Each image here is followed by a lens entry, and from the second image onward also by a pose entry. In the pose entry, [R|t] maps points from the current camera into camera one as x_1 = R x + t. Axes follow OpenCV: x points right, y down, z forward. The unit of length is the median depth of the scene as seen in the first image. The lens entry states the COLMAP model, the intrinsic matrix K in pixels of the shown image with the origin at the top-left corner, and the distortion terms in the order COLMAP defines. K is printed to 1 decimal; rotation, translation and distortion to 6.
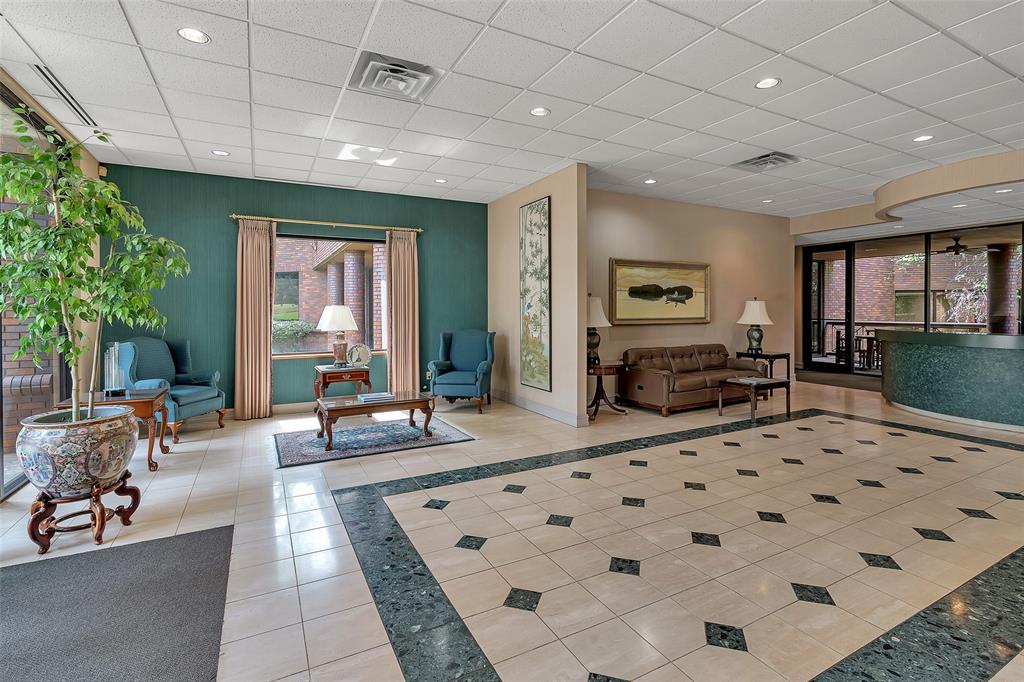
lens RADIAL K [[479.6, 0, 518.3], [0, 479.6, 312.2], [0, 0, 1]] dist [-0.009298, 0.002532]
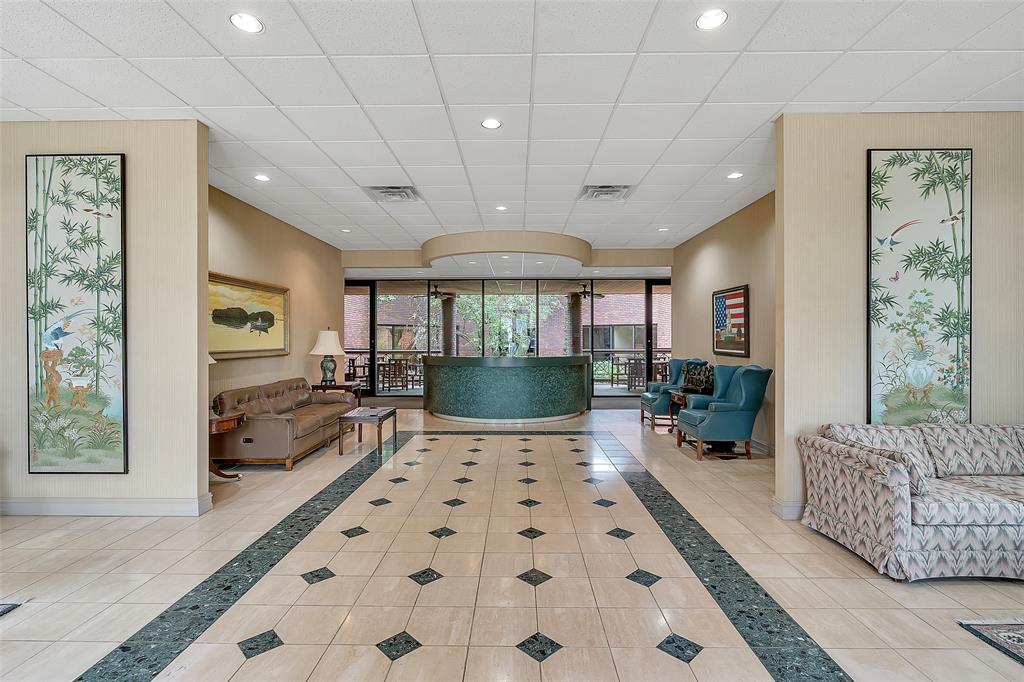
lens RADIAL K [[479.6, 0, 510.3], [0, 479.6, 341.0], [0, 0, 1]] dist [-0.009298, 0.002532]
pose [[0.488592, -0.002154, 0.872510, -0.220407], [0.005740, 0.999983, -0.000746, -0.000320], [-0.872494, 0.005373, 0.488596, 0.265657]]
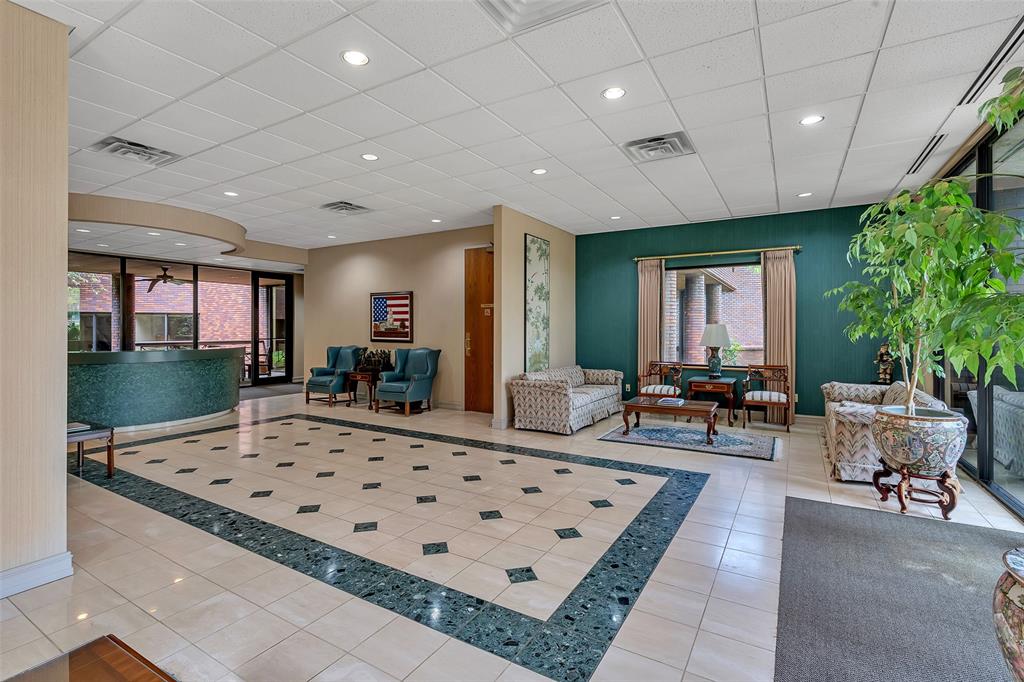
lens RADIAL K [[479.6, 0, 509.0], [0, 479.6, 331.3], [0, 0, 1]] dist [-0.009298, 0.002532]
pose [[-0.509409, -0.000791, 0.860524, -0.465348], [0.007274, 0.999960, 0.005225, -0.002993], [-0.860494, 0.008921, -0.509382, 0.784484]]
